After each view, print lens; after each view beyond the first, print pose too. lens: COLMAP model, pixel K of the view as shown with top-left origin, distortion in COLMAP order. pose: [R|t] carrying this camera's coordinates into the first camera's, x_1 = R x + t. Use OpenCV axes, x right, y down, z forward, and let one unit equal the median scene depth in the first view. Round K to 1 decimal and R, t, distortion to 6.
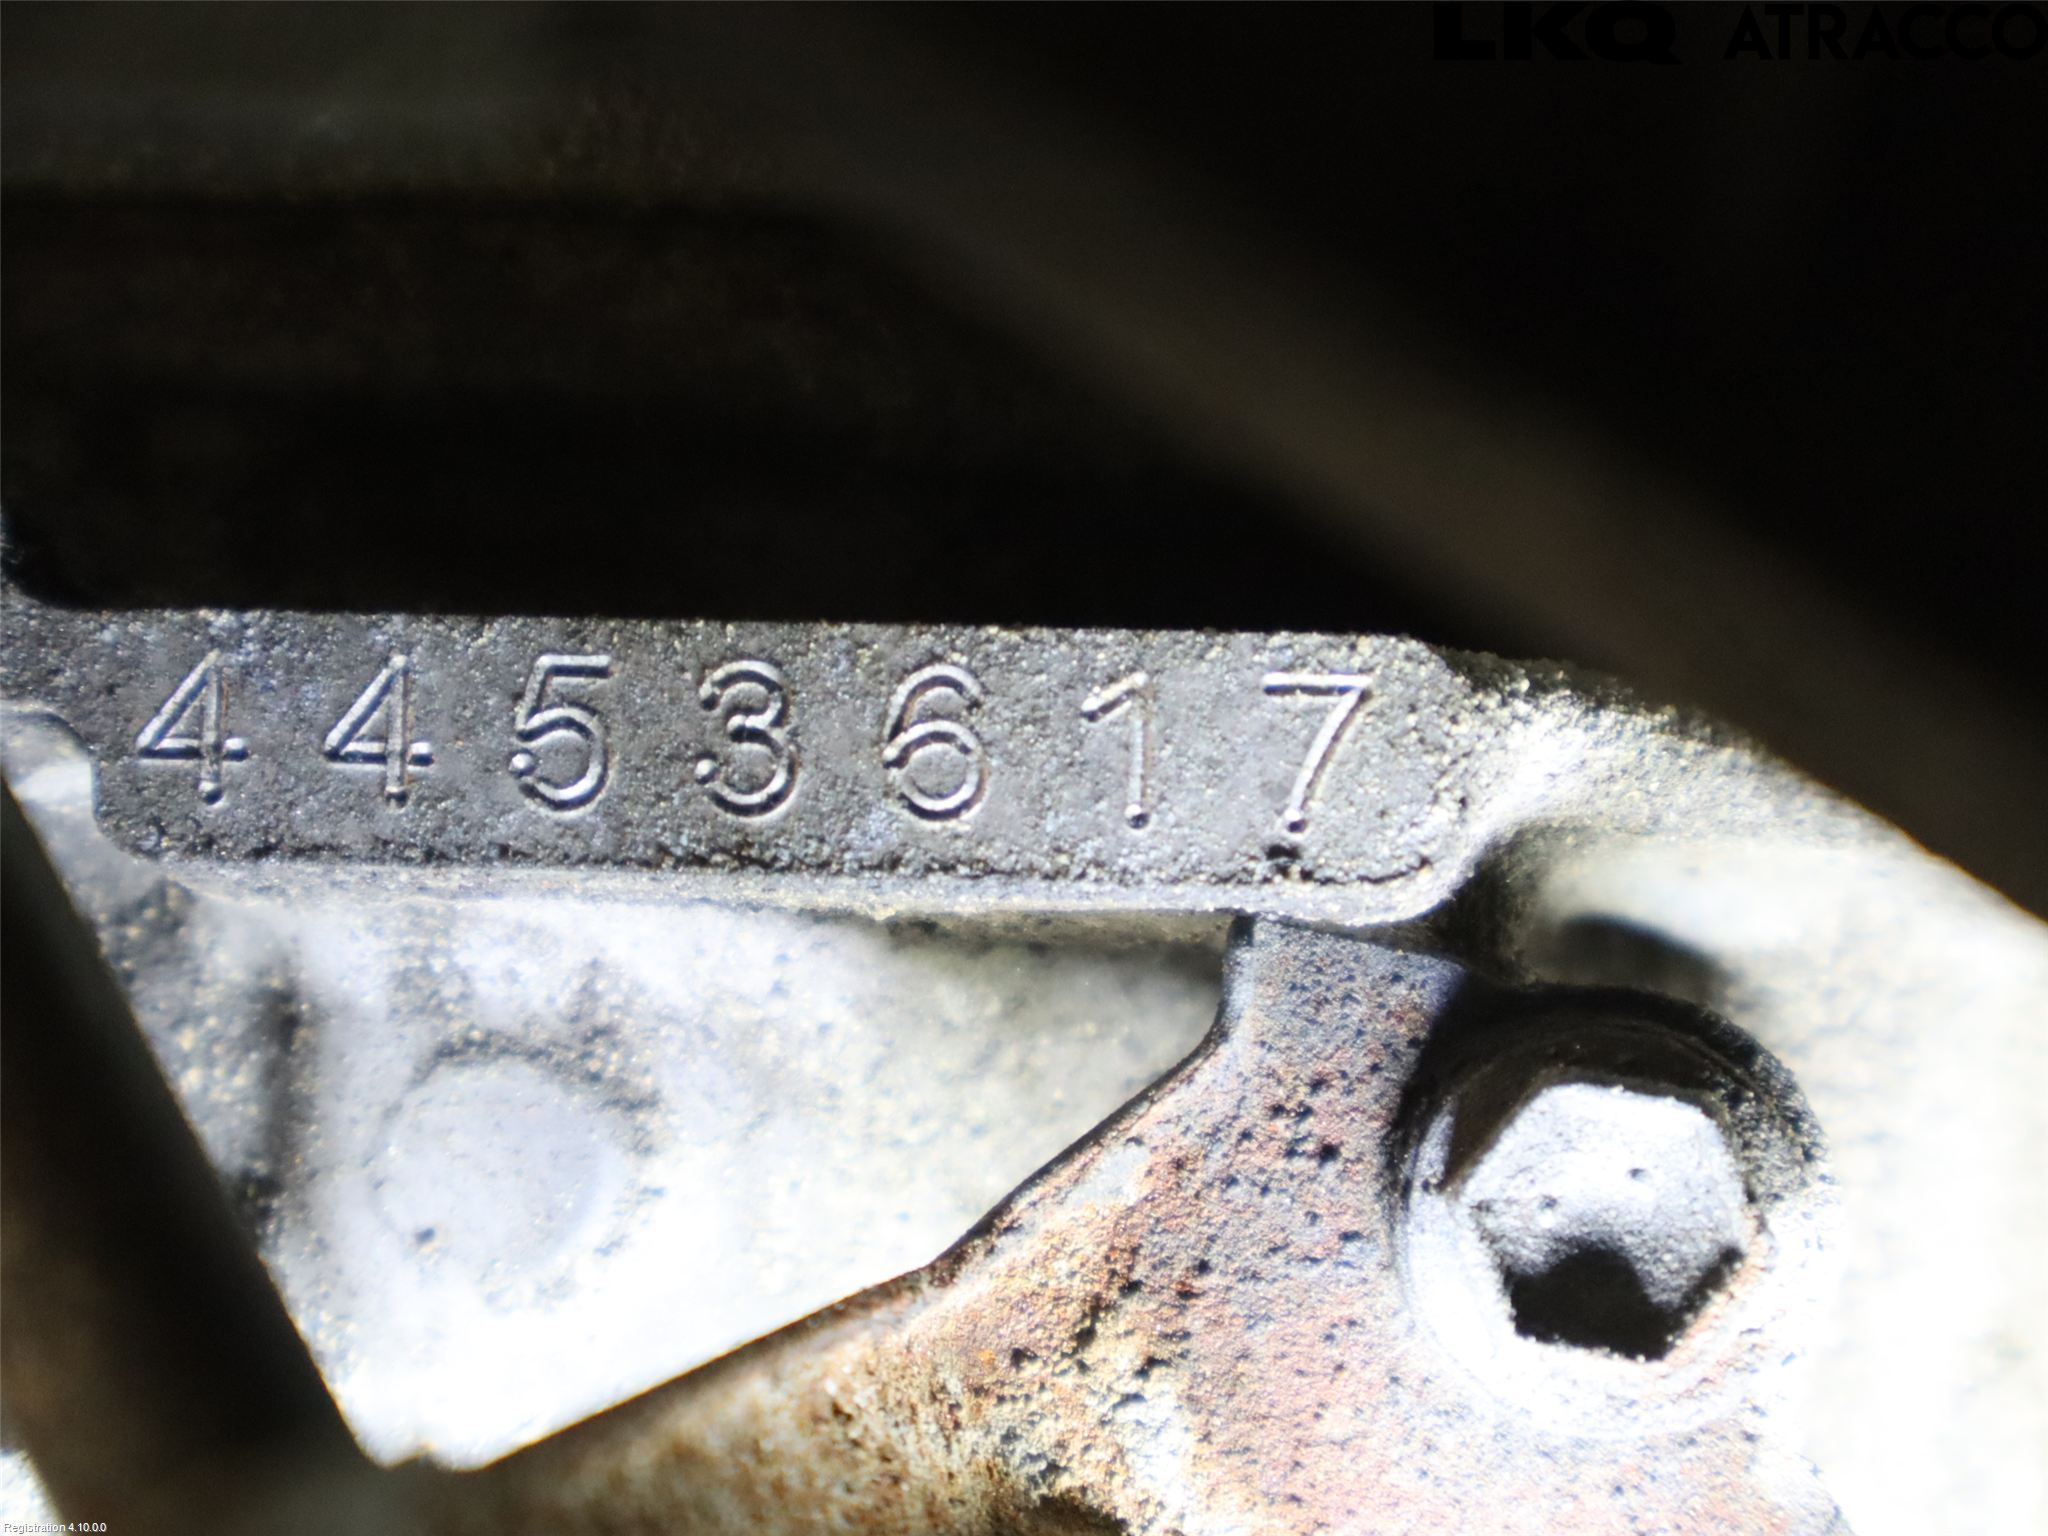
lens RADIAL K [[4177.5, 0, 1023.7], [0, 4177.5, 773.6], [0, 0, 1]] dist [0.140297, 0.000000]
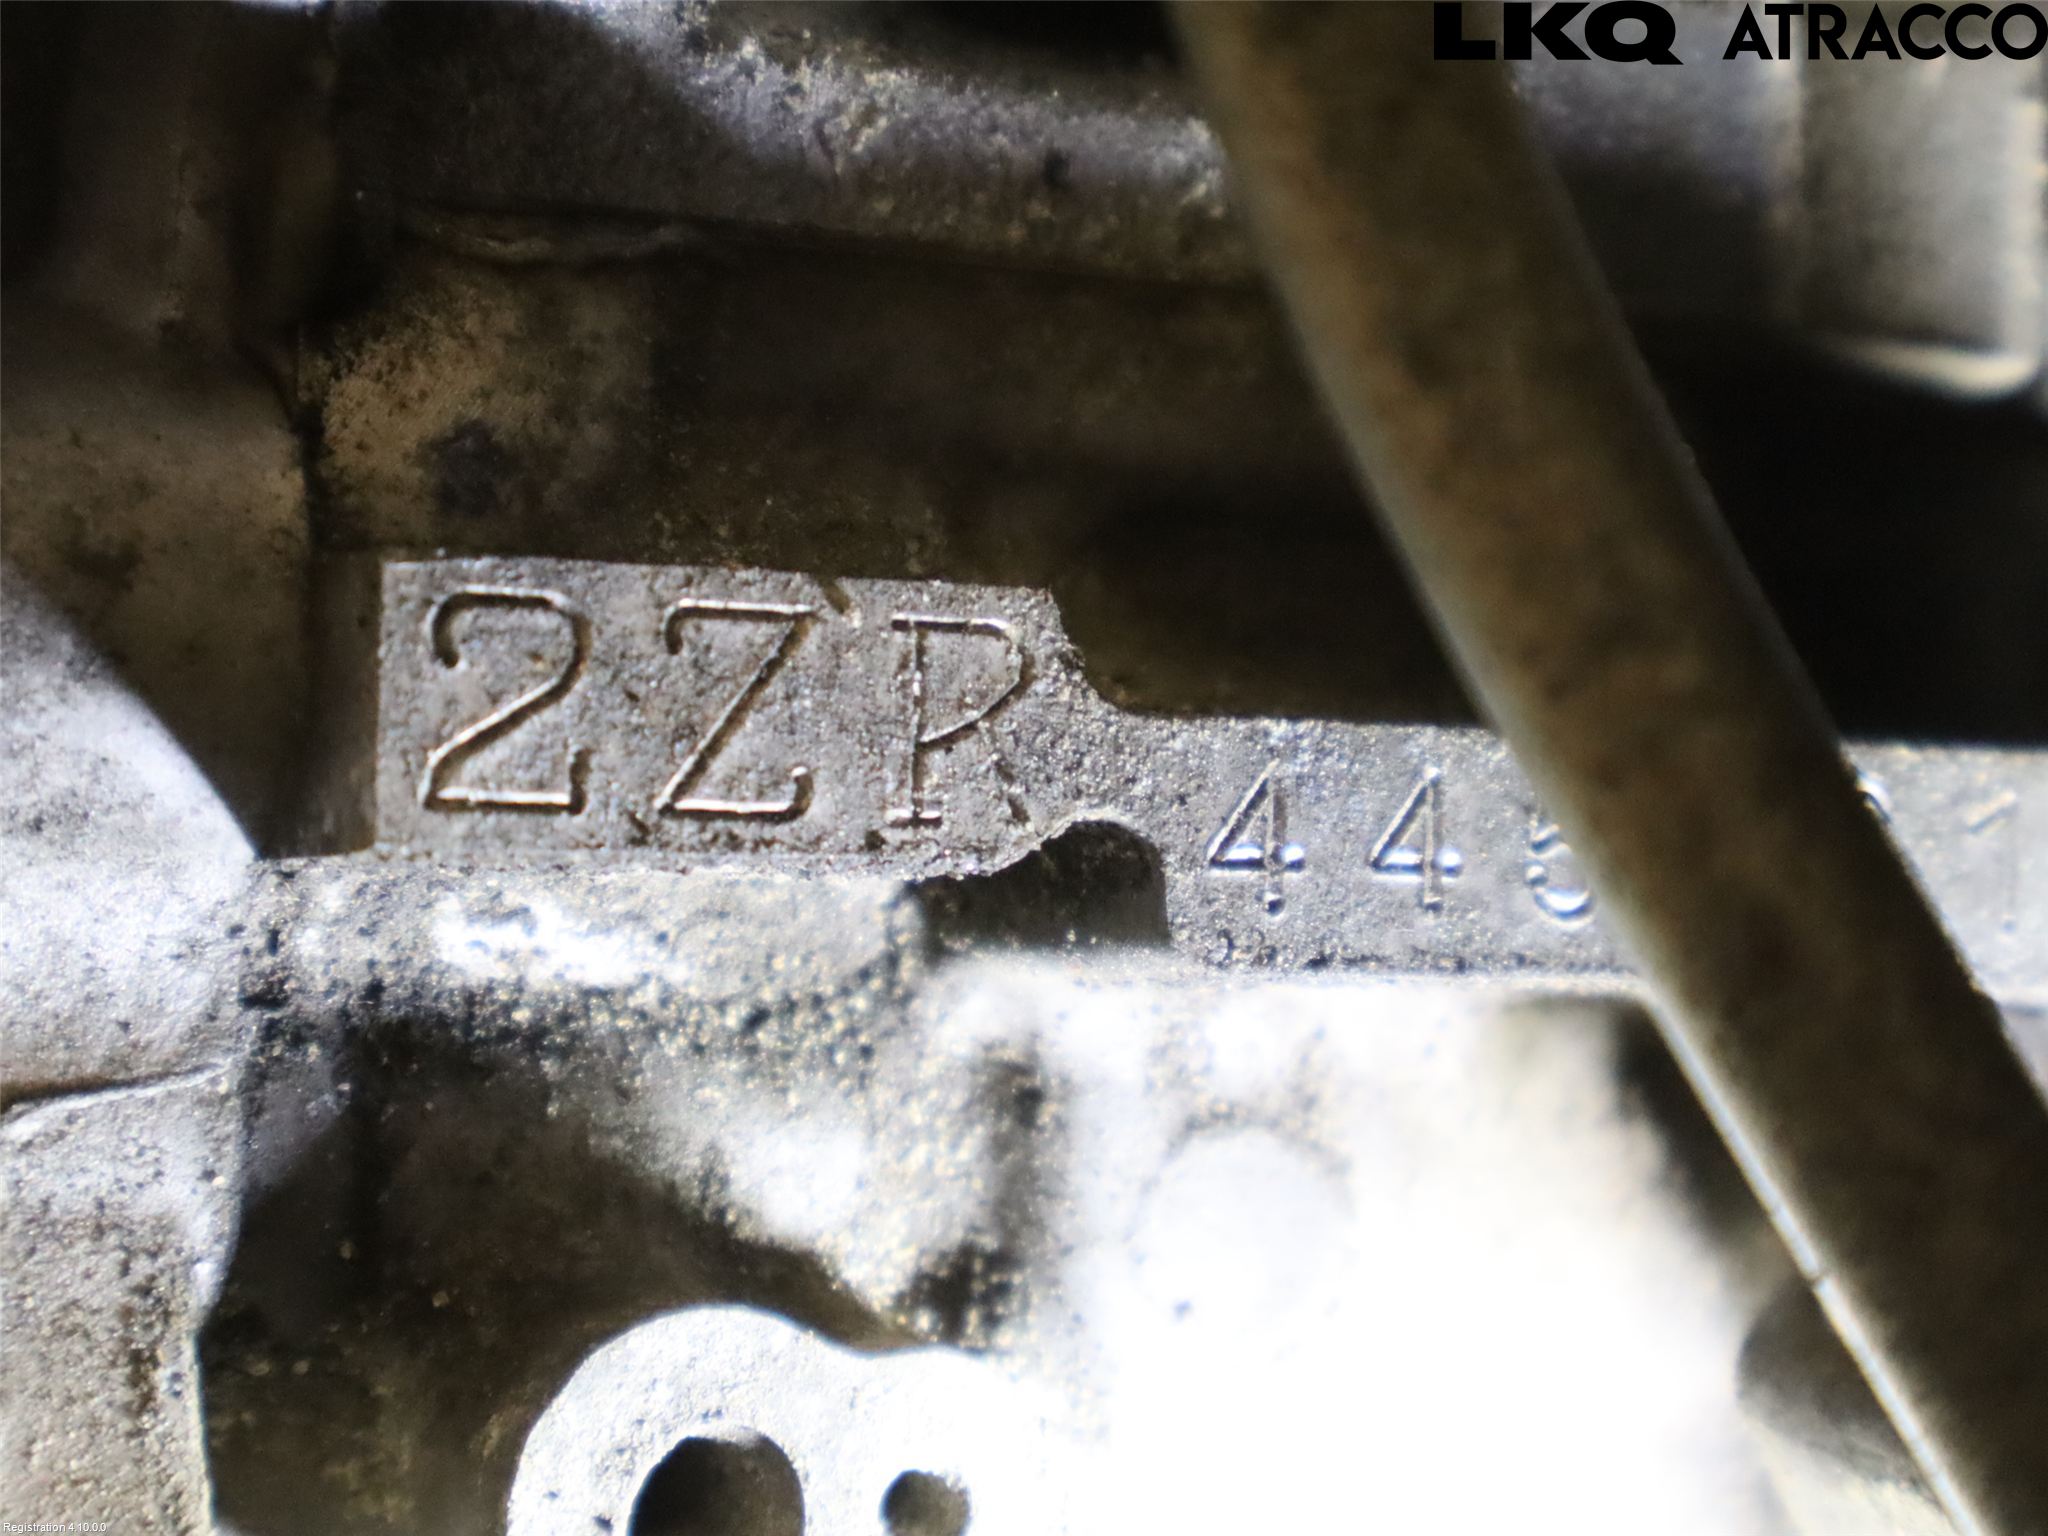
lens RADIAL K [[4177.5, 0, 1024.4], [0, 4177.5, 763.3], [0, 0, 1]] dist [0.140297, 0.000000]
pose [[0.864843, 0.007935, 0.501980, -0.740824], [-0.042260, 0.997477, 0.057041, -0.082661], [-0.500261, -0.070545, 0.862996, 0.175312]]
